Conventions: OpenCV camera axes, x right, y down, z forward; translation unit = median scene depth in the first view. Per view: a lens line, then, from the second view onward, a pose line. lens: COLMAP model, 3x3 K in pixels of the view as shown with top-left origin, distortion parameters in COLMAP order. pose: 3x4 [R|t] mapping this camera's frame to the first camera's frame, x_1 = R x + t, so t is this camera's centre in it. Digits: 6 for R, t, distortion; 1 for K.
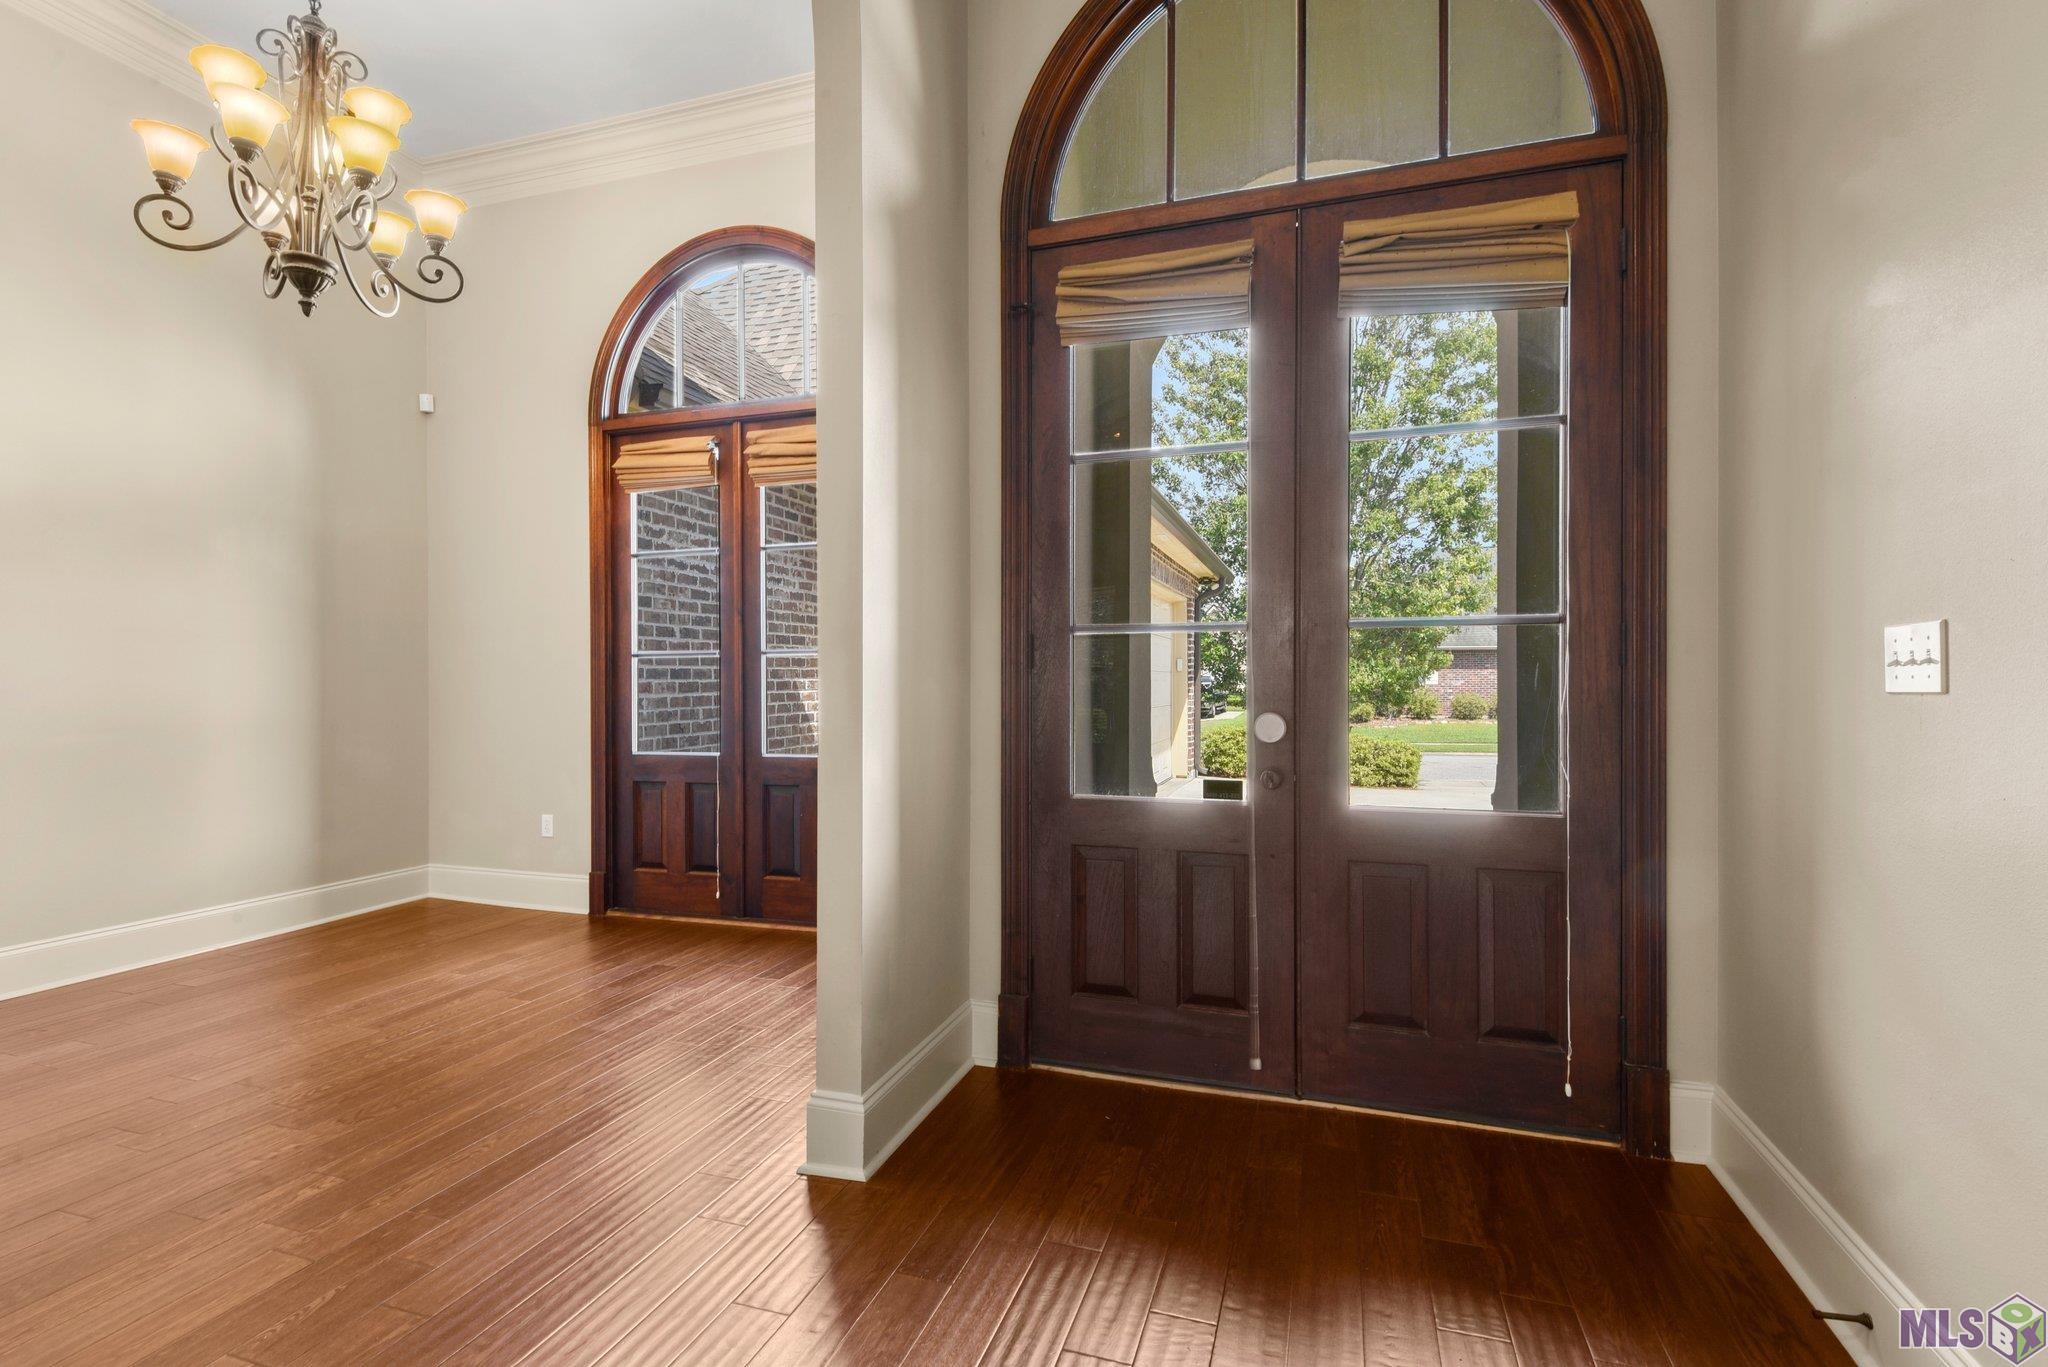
lens RADIAL K [[936.1, 0, 1036.2], [0, 936.1, 688.8], [0, 0, 1]] dist [0.015102, -0.012443]
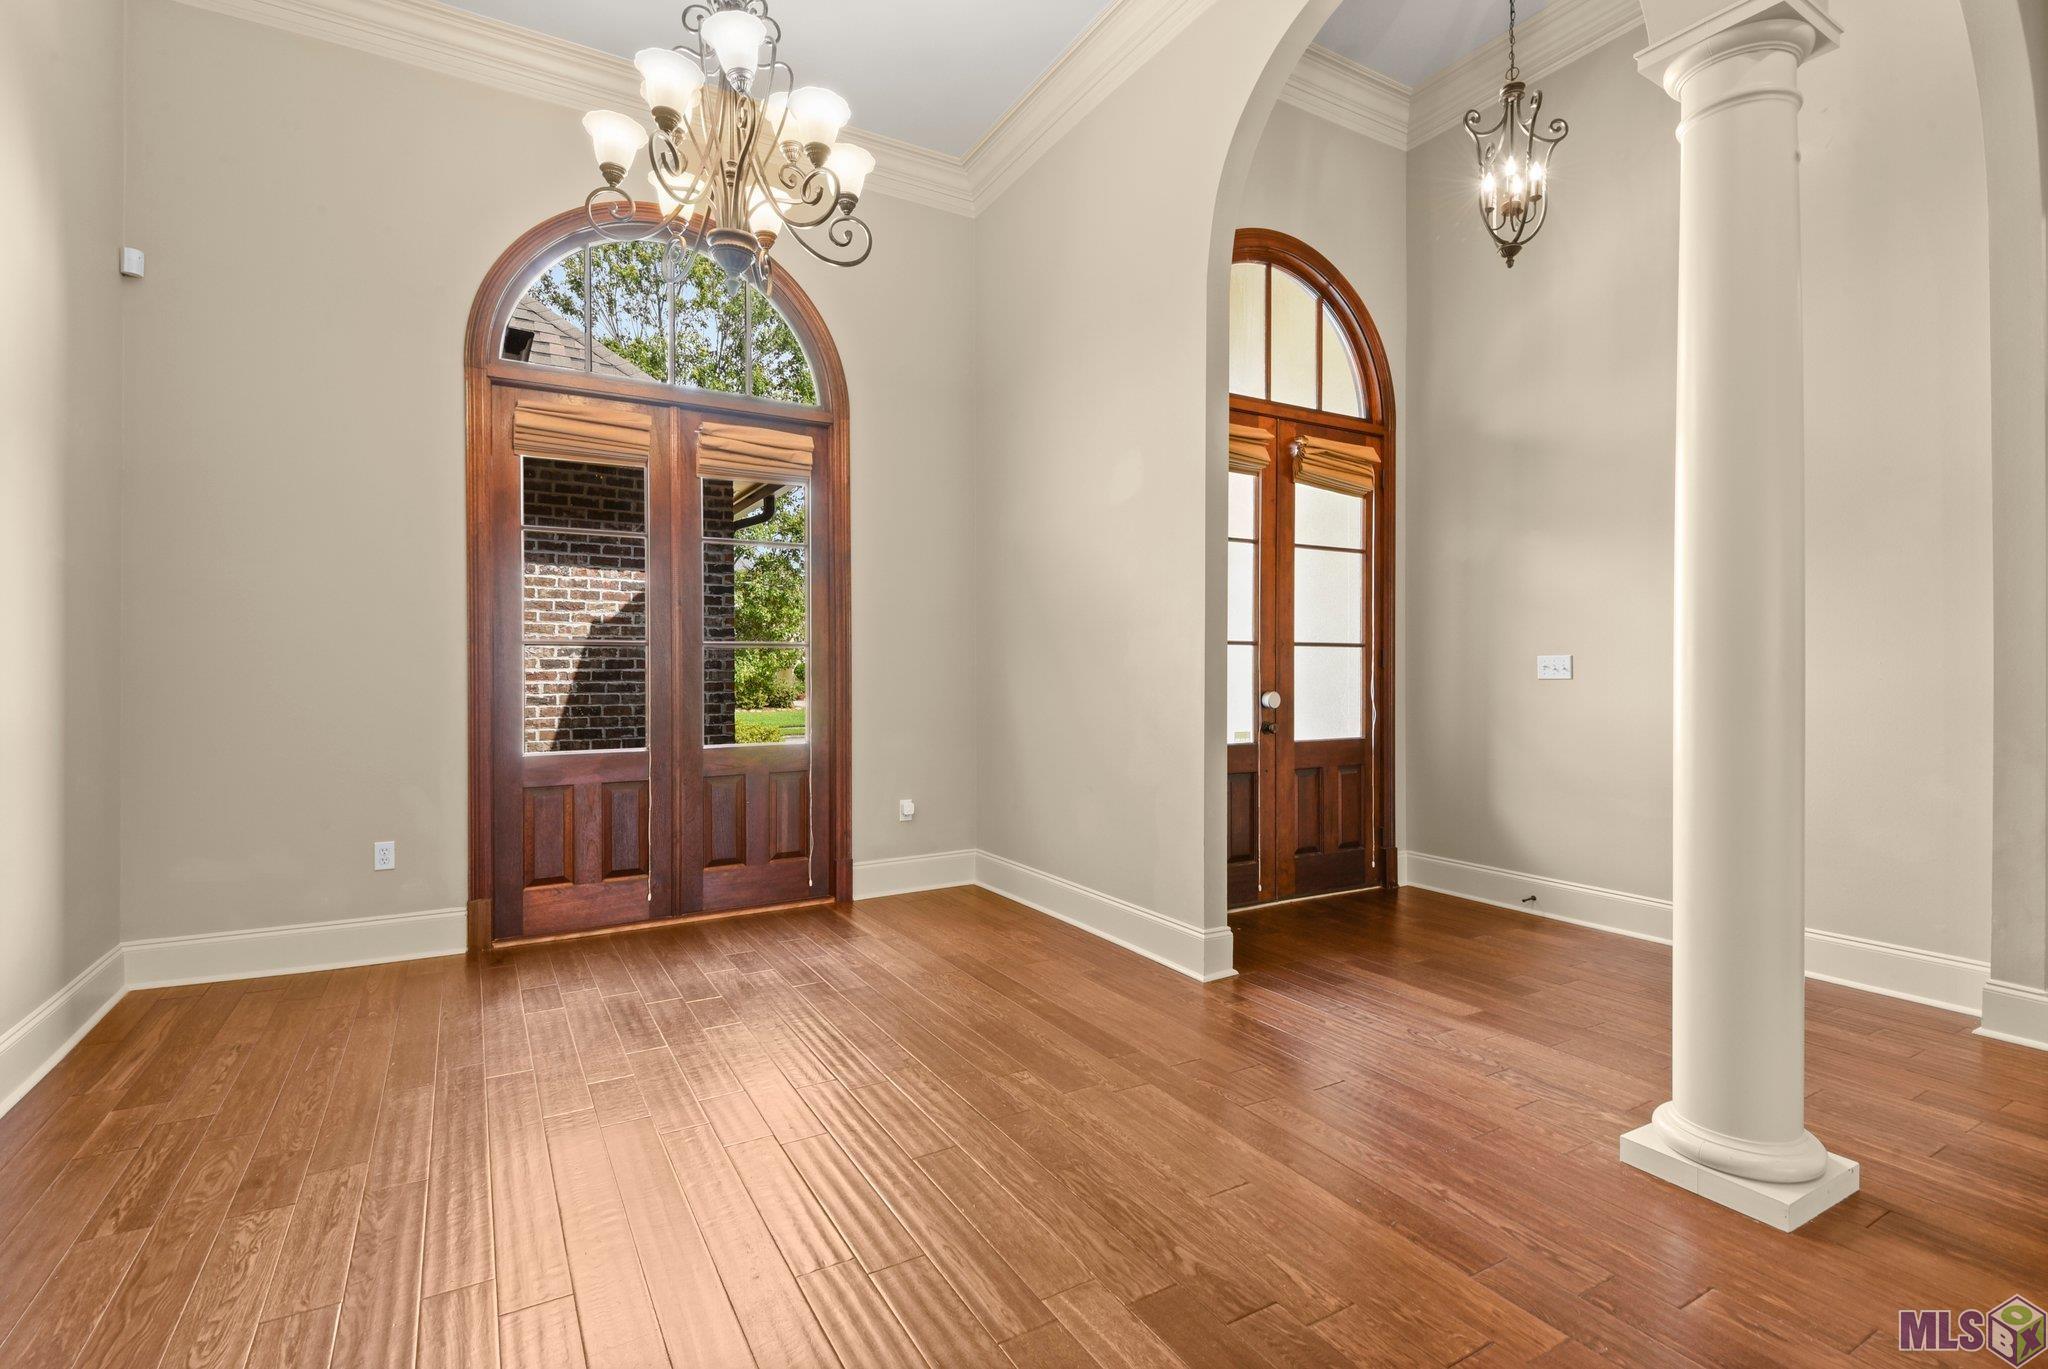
lens RADIAL K [[936.1, 0, 1021.7], [0, 936.1, 681.0], [0, 0, 1]] dist [0.015102, -0.012443]
pose [[0.668716, -0.002302, 0.743514, -1.099847], [0.004377, 0.999990, -0.000840, 0.003052], [-0.743505, 0.003816, 0.668719, 0.110405]]
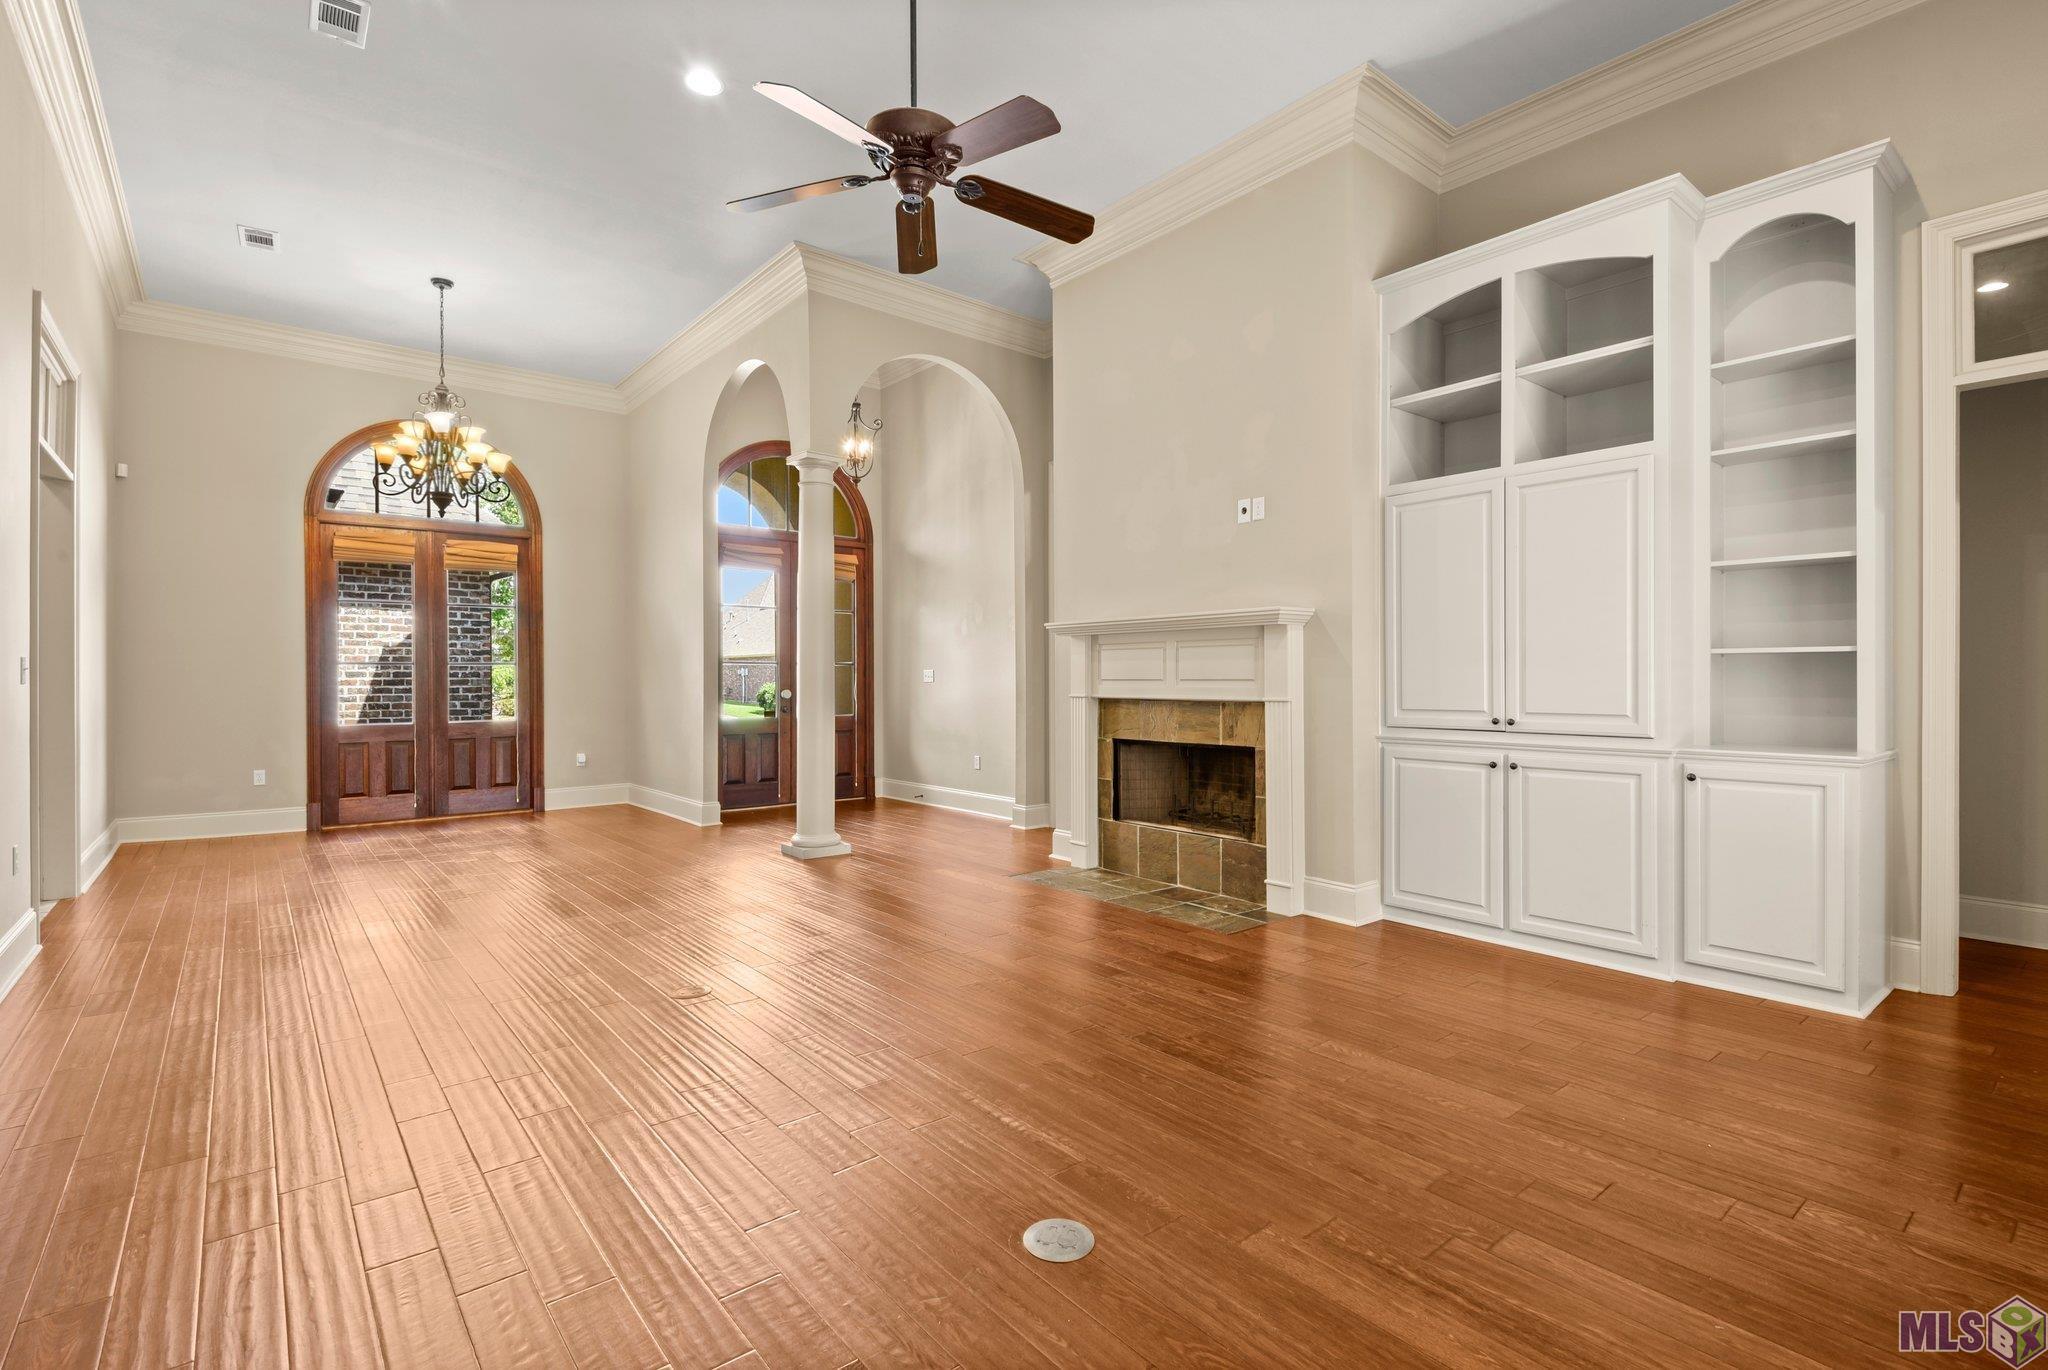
lens RADIAL K [[936.1, 0, 1010.0], [0, 936.1, 680.0], [0, 0, 1]] dist [0.015102, -0.012443]
pose [[0.549093, 0.000843, 0.835761, -1.622184], [0.009642, 0.999927, -0.007343, 0.019017], [-0.835705, 0.012090, 0.549045, -1.163628]]
